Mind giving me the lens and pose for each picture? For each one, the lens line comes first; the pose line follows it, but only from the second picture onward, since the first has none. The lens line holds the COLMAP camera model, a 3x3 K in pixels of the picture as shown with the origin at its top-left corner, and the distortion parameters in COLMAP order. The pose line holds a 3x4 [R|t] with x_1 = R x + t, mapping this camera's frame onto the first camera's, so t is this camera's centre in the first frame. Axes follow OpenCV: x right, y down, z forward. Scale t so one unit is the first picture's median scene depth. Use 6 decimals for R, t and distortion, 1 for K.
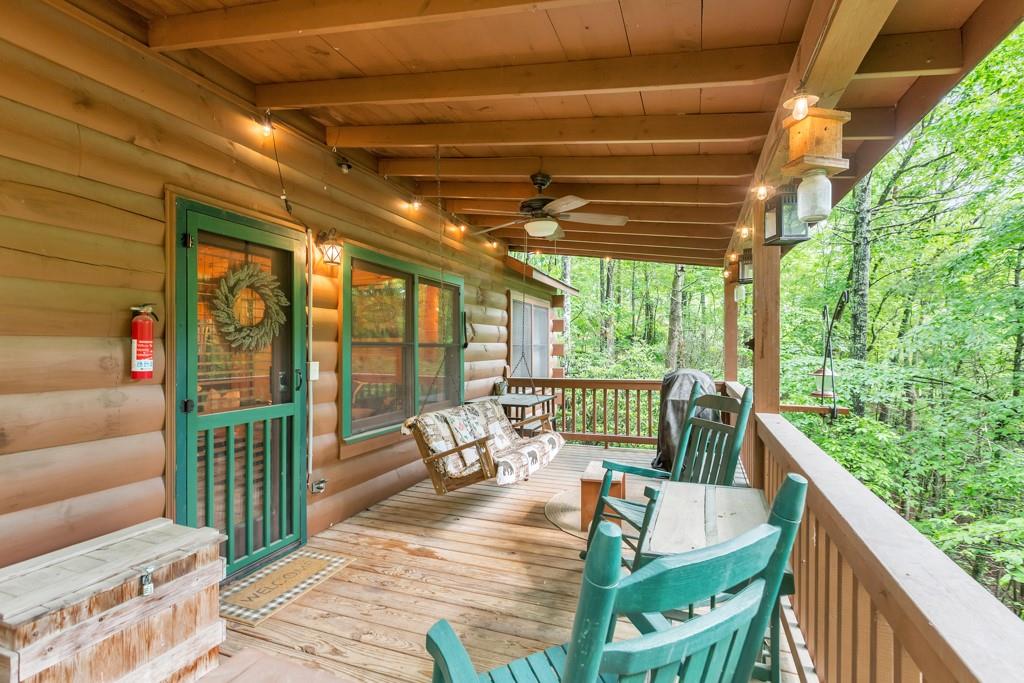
lens RADIAL K [[470.7, 0, 519.2], [0, 470.7, 348.3], [0, 0, 1]] dist [-0.000673, -0.002994]
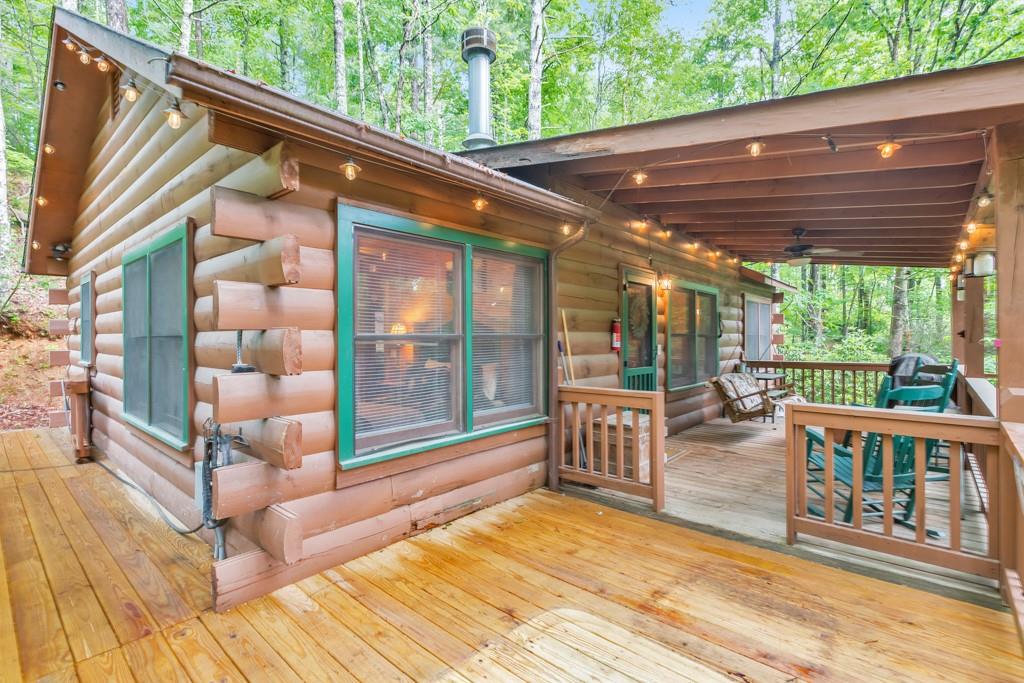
lens RADIAL K [[470.7, 0, 512.1], [0, 470.7, 334.5], [0, 0, 1]] dist [-0.000673, -0.002994]
pose [[0.933097, -0.003732, -0.359606, -0.203169], [0.000323, 0.999954, -0.009539, 0.004216], [0.359625, 0.008784, 0.933056, -0.591023]]
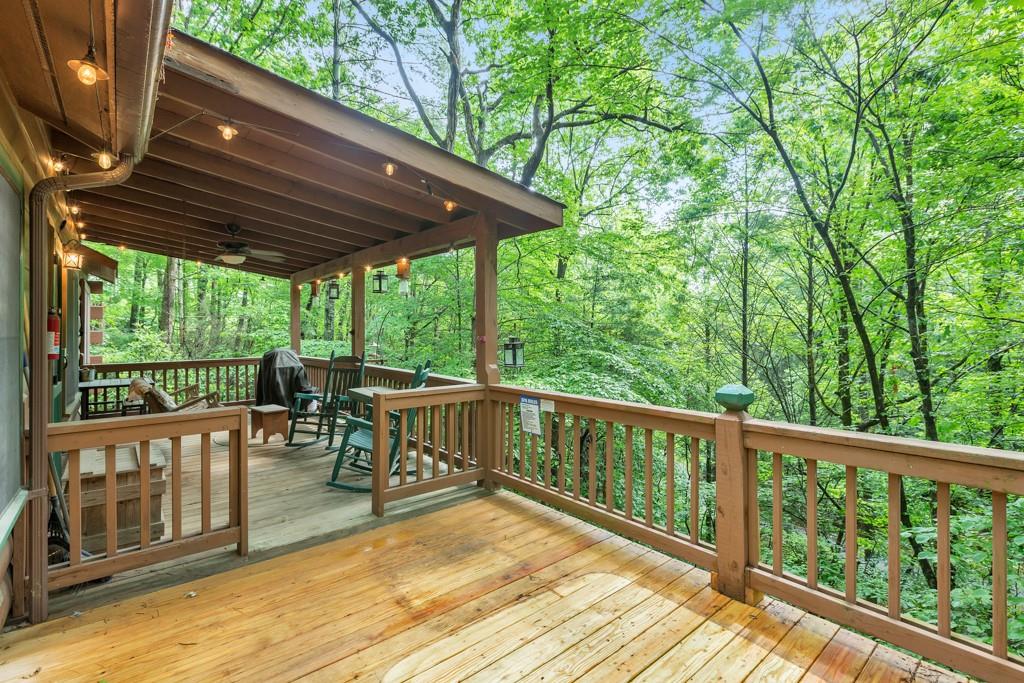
lens RADIAL K [[470.7, 0, 515.6], [0, 470.7, 321.4], [0, 0, 1]] dist [-0.000673, -0.002994]
pose [[0.493550, 0.013541, 0.869612, -0.603476], [0.010438, 0.999715, -0.021491, -0.002775], [-0.869655, 0.019684, 0.493268, -0.415110]]
